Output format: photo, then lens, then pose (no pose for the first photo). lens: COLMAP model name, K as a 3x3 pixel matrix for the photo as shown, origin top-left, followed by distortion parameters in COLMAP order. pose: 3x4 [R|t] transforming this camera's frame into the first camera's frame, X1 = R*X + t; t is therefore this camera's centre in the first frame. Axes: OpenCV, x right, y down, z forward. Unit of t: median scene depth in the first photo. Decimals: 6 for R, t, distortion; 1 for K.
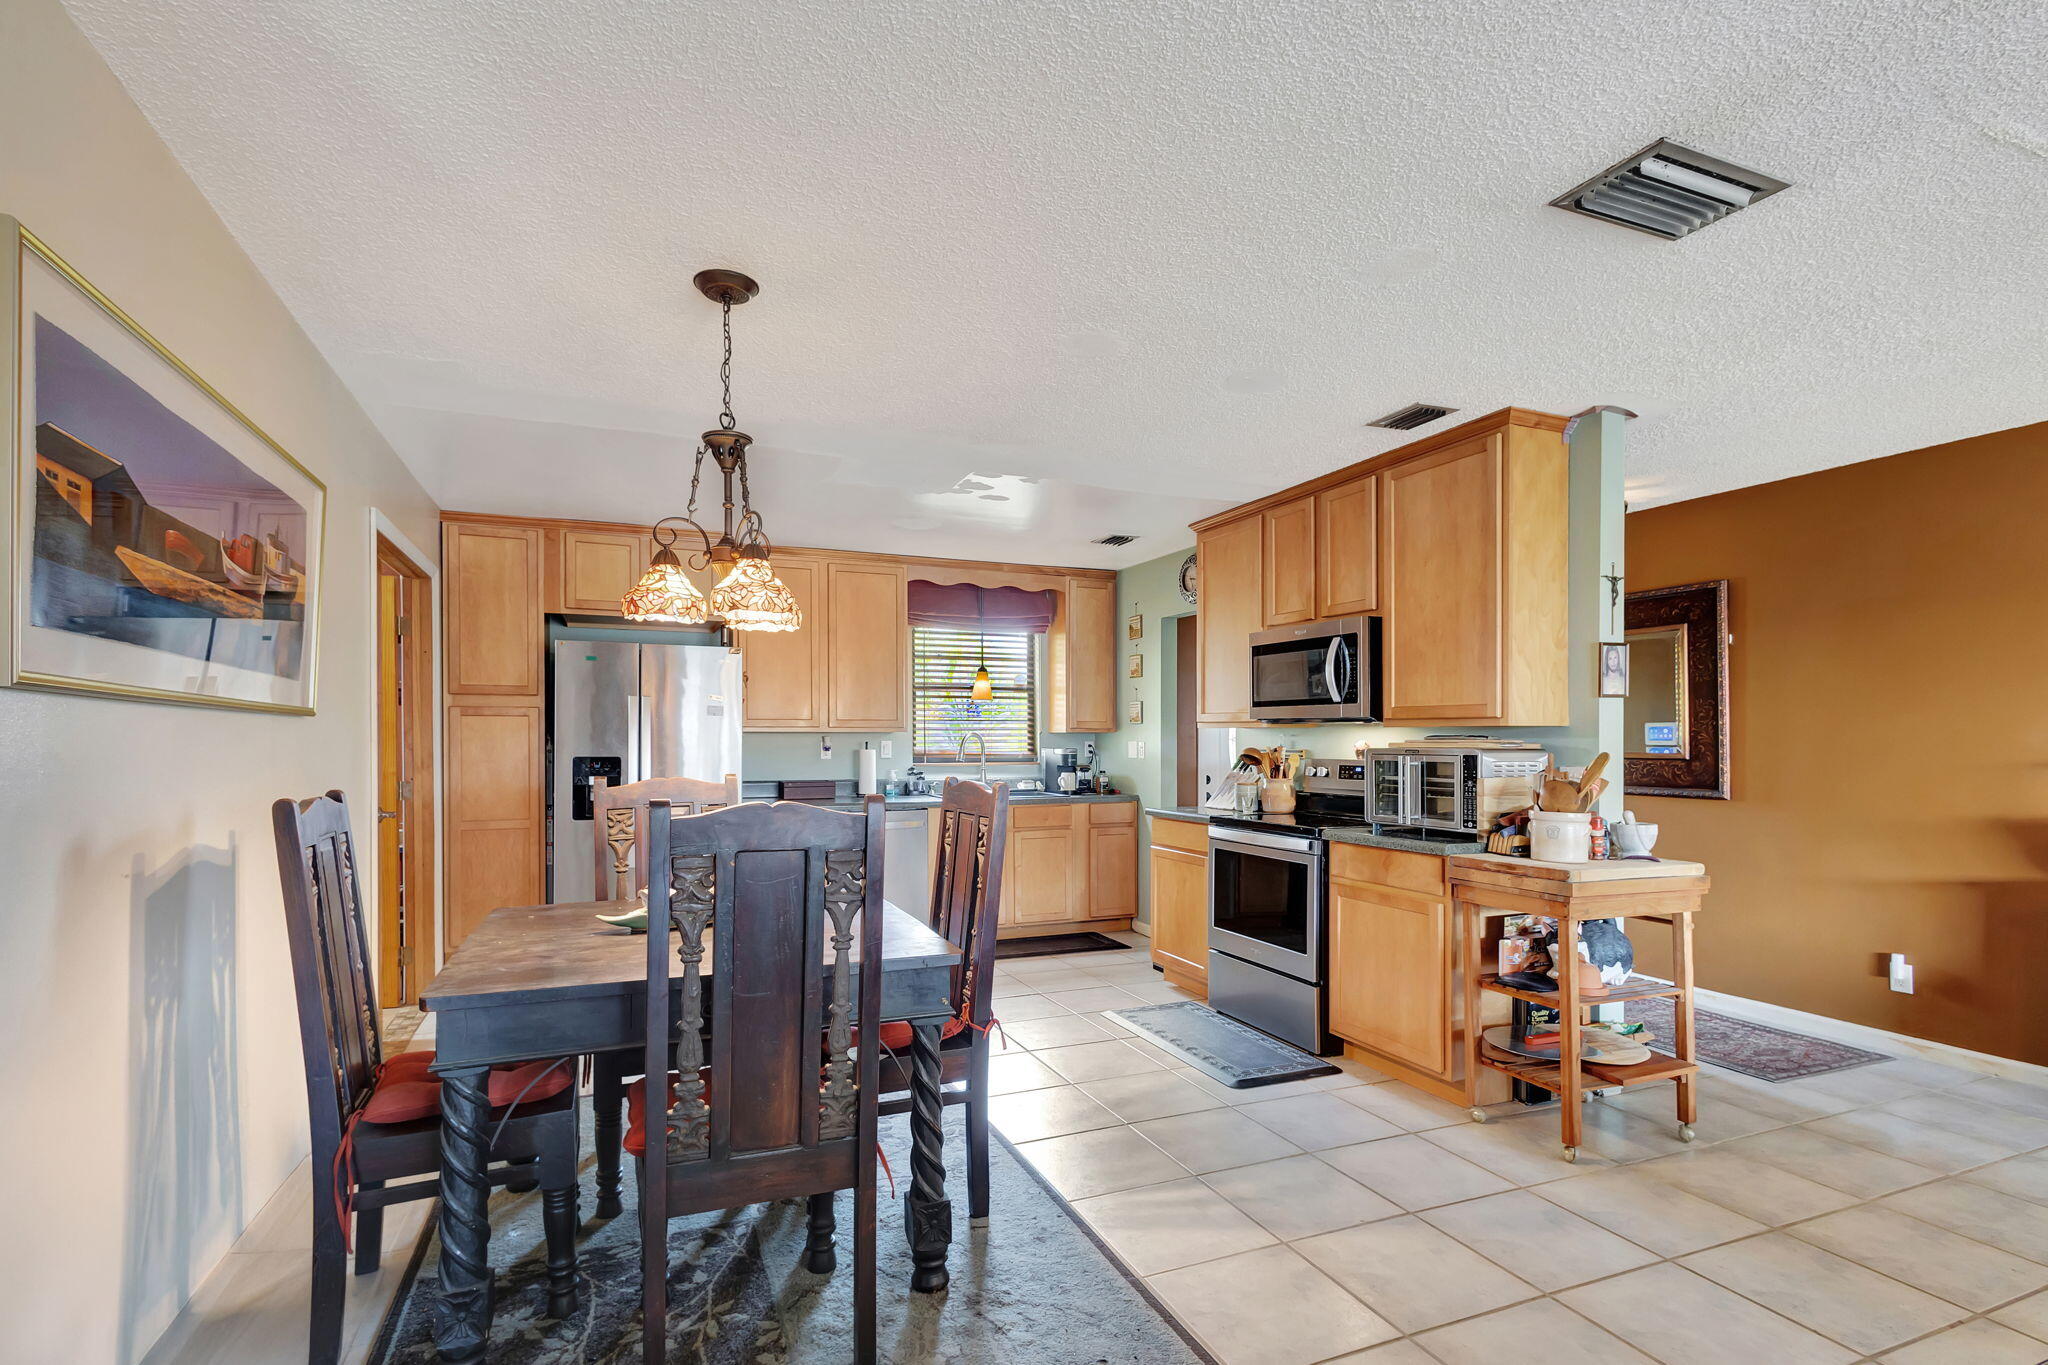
lens RADIAL K [[1007.7, 0, 1023.8], [0, 1007.7, 731.3], [0, 0, 1]] dist [0.002730, 0.000116]
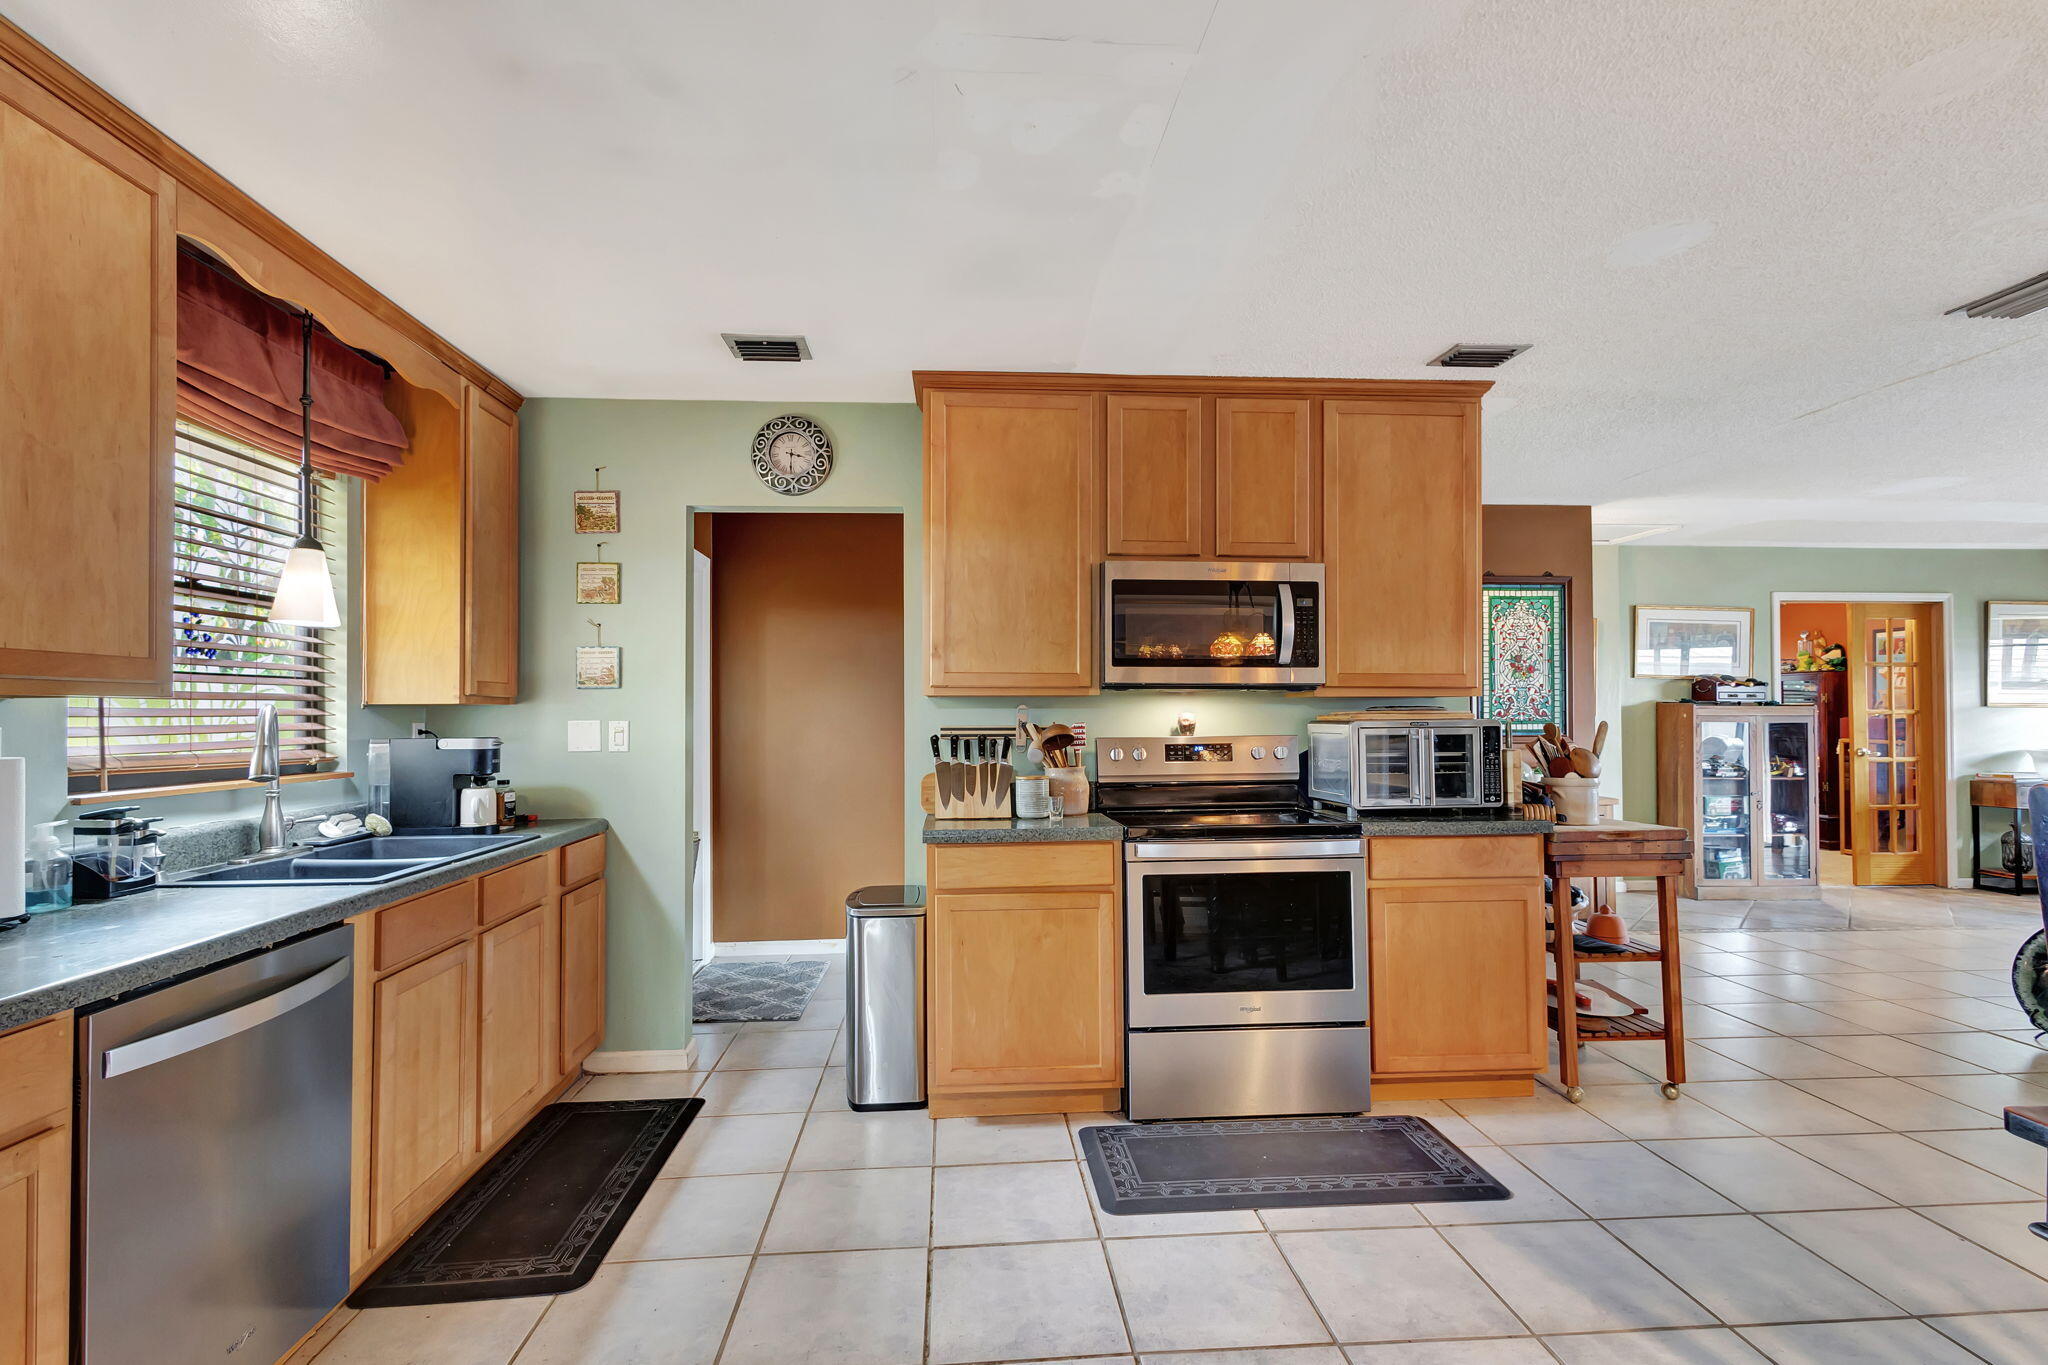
lens RADIAL K [[974.4, 0, 1024.0], [0, 974.4, 682.5], [0, 0, 1]] dist [0.011178, 0.000275]
pose [[0.313003, 0.024656, 0.949432, -0.508667], [0.000080, 0.999662, -0.025987, 0.005128], [-0.949752, 0.008211, 0.312895, 0.989135]]
